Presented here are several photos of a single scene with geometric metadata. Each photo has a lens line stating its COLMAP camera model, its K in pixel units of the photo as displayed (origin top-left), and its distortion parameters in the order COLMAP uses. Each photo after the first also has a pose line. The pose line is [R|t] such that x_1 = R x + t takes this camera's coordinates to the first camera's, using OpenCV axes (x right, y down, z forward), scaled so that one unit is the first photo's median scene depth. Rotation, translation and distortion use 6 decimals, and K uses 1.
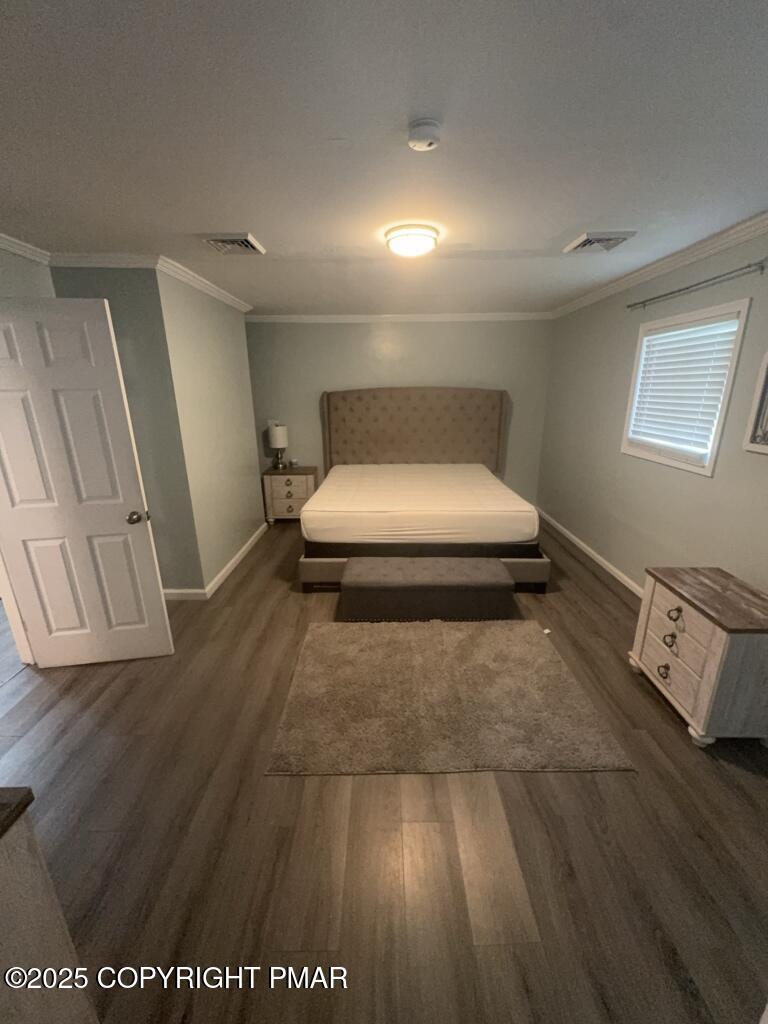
lens RADIAL K [[405.2, 0, 373.7], [0, 405.2, 507.7], [0, 0, 1]] dist [-0.001039, 0.000074]
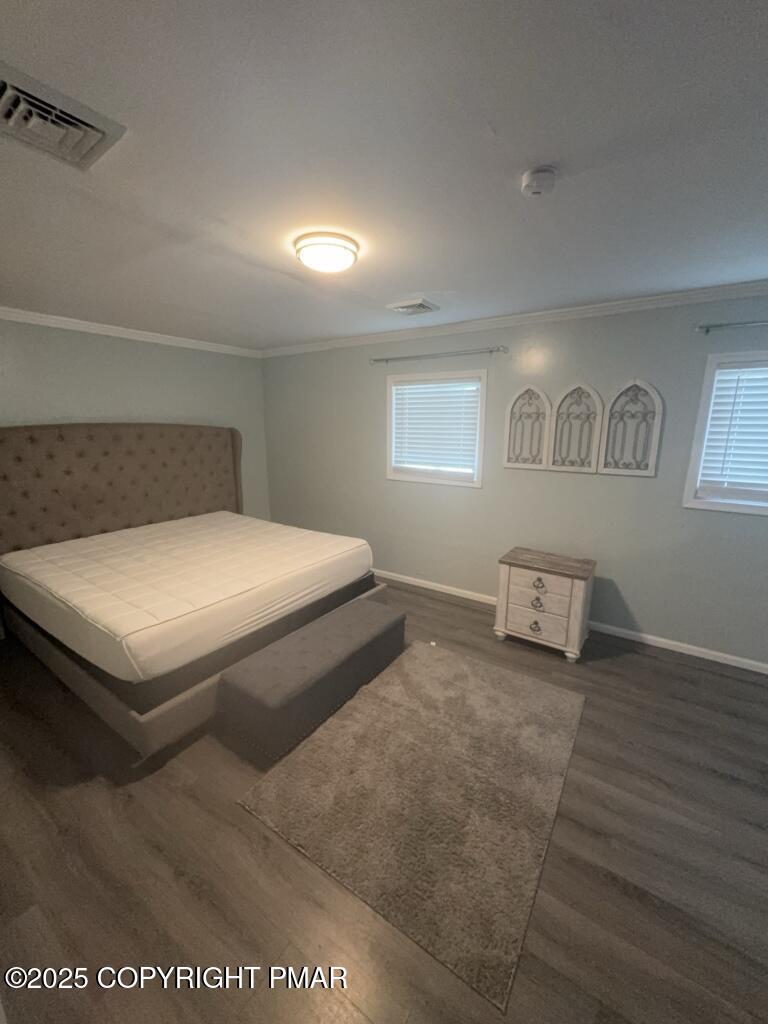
lens RADIAL K [[405.2, 0, 379.3], [0, 405.2, 519.1], [0, 0, 1]] dist [-0.001039, 0.000074]
pose [[0.543768, -0.177521, 0.820246, -0.534489], [0.230027, 0.971469, 0.057757, -0.130096], [-0.807096, 0.157272, 0.569088, 0.475904]]
